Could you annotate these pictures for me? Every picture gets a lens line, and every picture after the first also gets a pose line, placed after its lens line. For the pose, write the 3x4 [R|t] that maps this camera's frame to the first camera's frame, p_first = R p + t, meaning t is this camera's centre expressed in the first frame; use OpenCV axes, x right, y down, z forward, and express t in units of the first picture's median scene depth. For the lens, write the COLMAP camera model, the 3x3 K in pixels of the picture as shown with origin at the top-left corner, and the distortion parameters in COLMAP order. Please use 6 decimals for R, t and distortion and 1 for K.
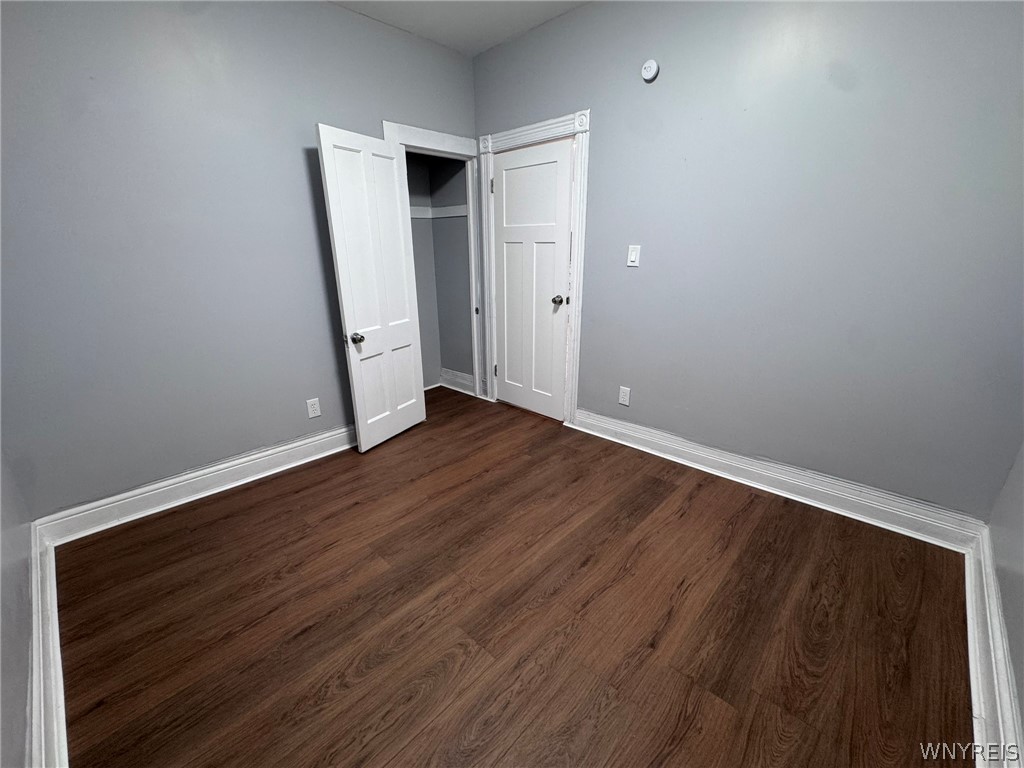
lens RADIAL K [[428.7, 0, 512.6], [0, 428.7, 385.5], [0, 0, 1]] dist [-0.003732, 0.000576]
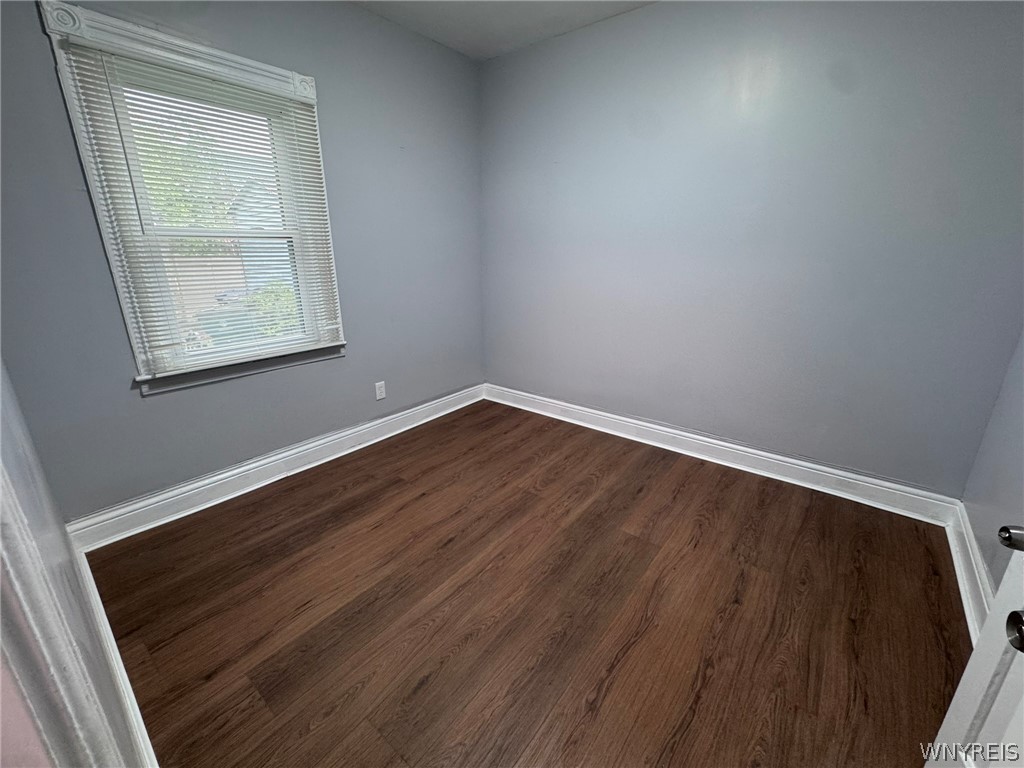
lens RADIAL K [[428.7, 0, 508.8], [0, 428.7, 381.7], [0, 0, 1]] dist [-0.003732, 0.000576]
pose [[-0.996769, 0.037767, -0.070886, 0.073675], [-0.011537, 0.806072, 0.591704, -0.525105], [0.079486, 0.590611, -0.803032, 1.529237]]
